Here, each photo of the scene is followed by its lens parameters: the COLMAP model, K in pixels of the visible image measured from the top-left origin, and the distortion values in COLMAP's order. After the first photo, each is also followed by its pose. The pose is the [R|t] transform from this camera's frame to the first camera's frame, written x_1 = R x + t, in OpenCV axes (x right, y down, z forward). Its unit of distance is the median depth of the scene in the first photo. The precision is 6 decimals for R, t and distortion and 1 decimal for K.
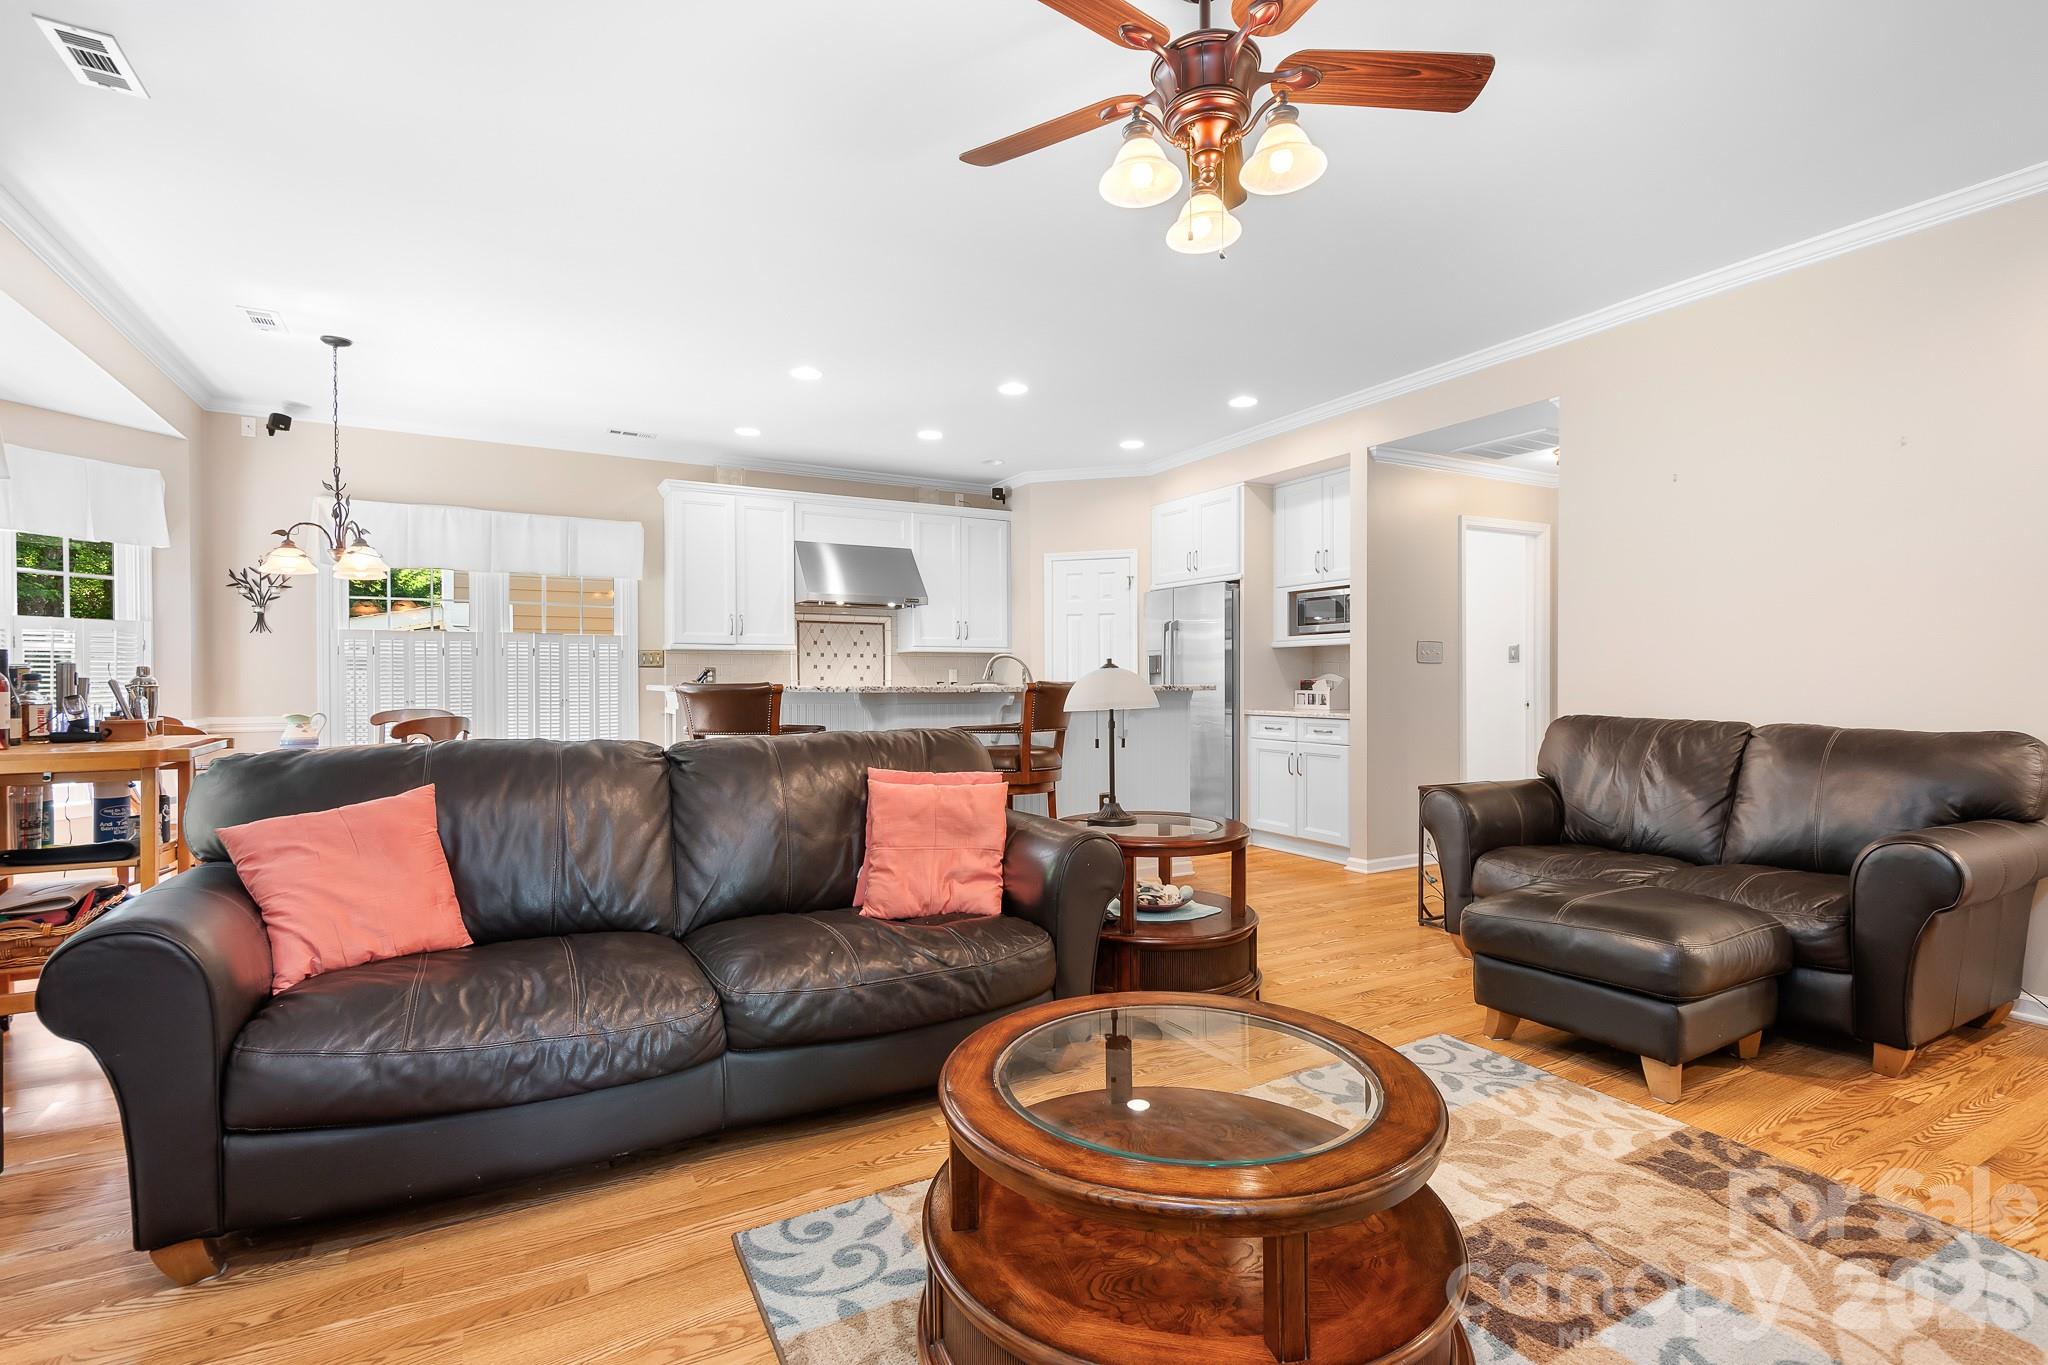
lens RADIAL K [[938.9, 0, 1039.1], [0, 938.9, 676.3], [0, 0, 1]] dist [0.007200, -0.002155]
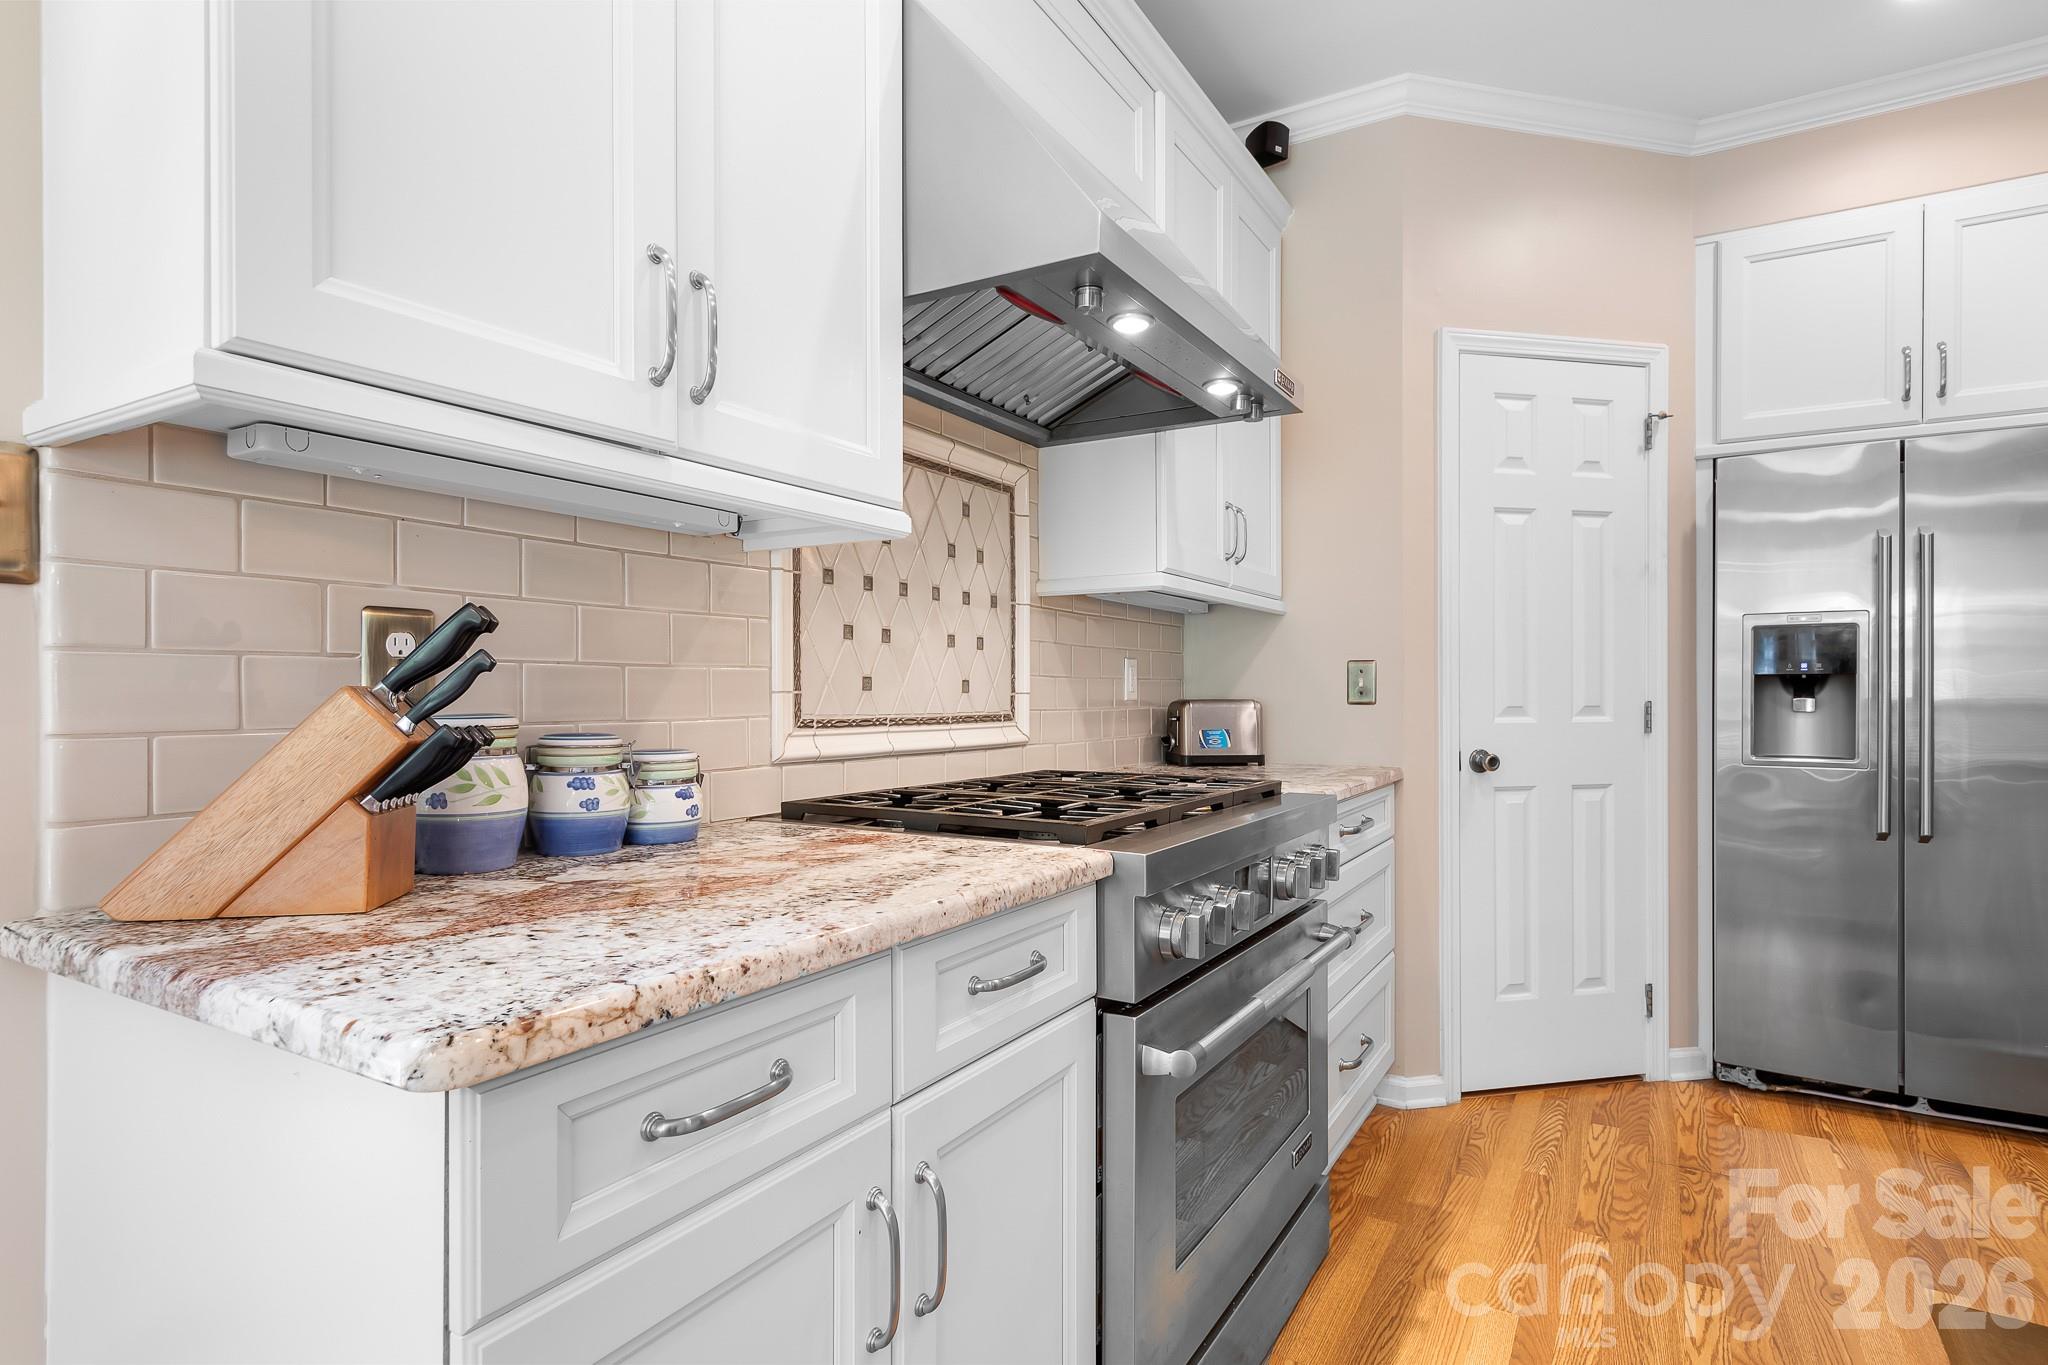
lens RADIAL K [[1024.2, 0, 1006.5], [0, 1024.2, 690.0], [0, 0, 1]] dist [0.009100, -0.001700]
pose [[0.873978, 0.003009, 0.485957, -0.372937], [-0.002825, 0.999995, -0.001112, 0.004839], [-0.485958, -0.000401, 0.873982, 0.869568]]
